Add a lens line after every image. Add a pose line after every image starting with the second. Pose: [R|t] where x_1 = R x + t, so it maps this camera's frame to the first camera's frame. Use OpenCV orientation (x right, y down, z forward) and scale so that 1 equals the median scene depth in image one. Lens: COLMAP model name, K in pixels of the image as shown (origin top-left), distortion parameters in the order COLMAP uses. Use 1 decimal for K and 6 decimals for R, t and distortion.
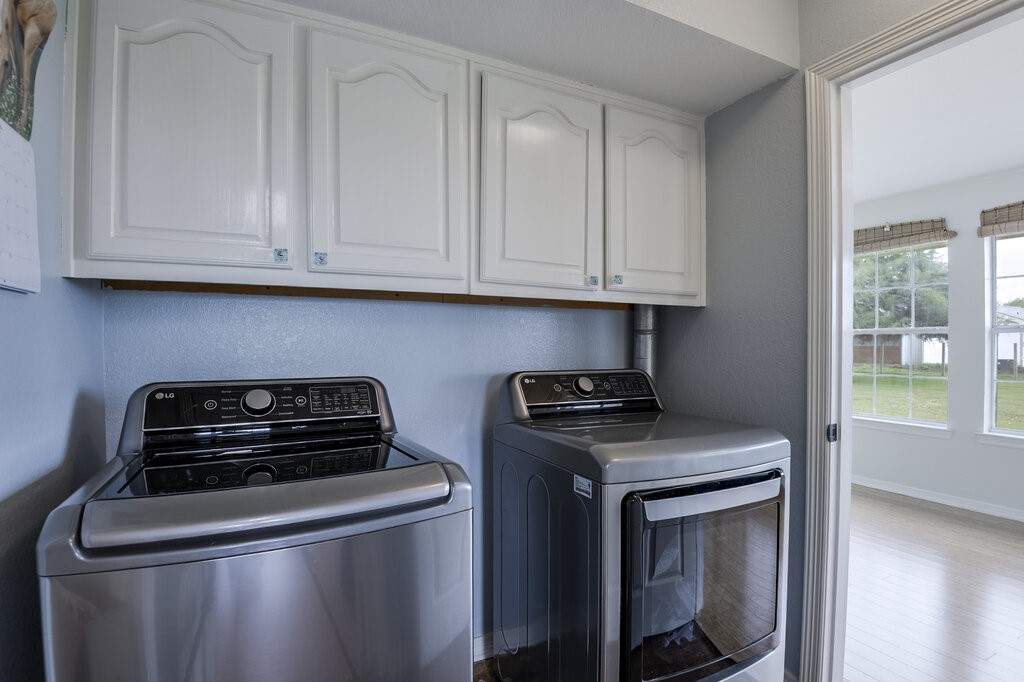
lens RADIAL K [[500.8, 0, 512.0], [0, 500.8, 341.0], [0, 0, 1]] dist [-0.000354, -0.026157]
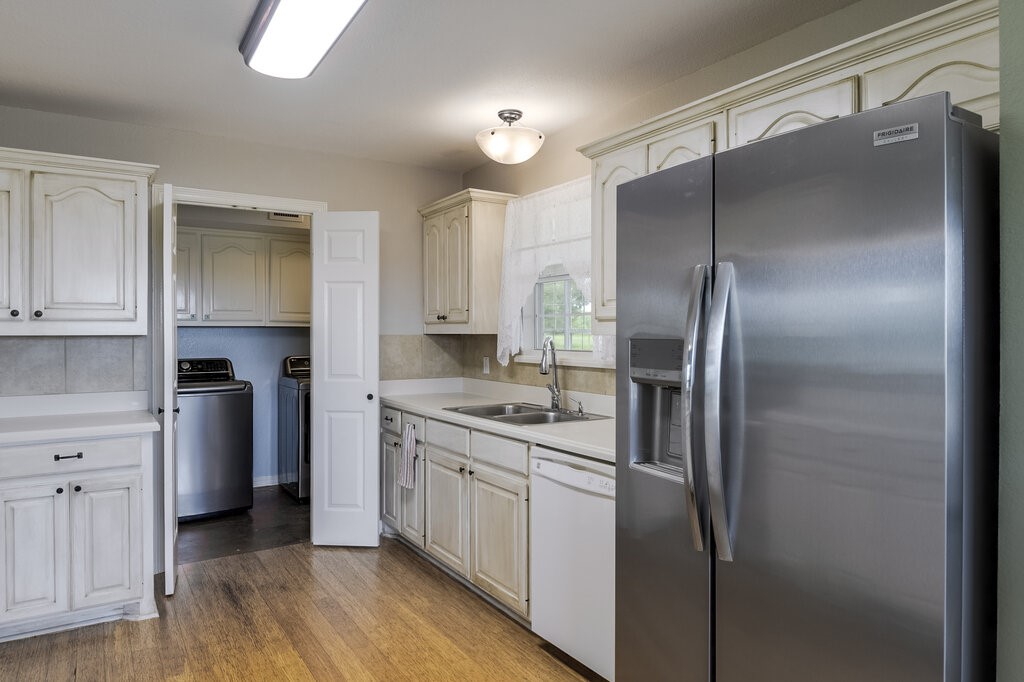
lens RADIAL K [[641.4, 0, 511.7], [0, 641.4, 333.1], [0, 0, 1]] dist [0.004139, -0.021386]
pose [[0.994203, -0.003843, 0.107450, 0.957329], [0.004248, 0.999985, -0.003545, -0.049686], [-0.107435, 0.003981, 0.994204, -2.838286]]
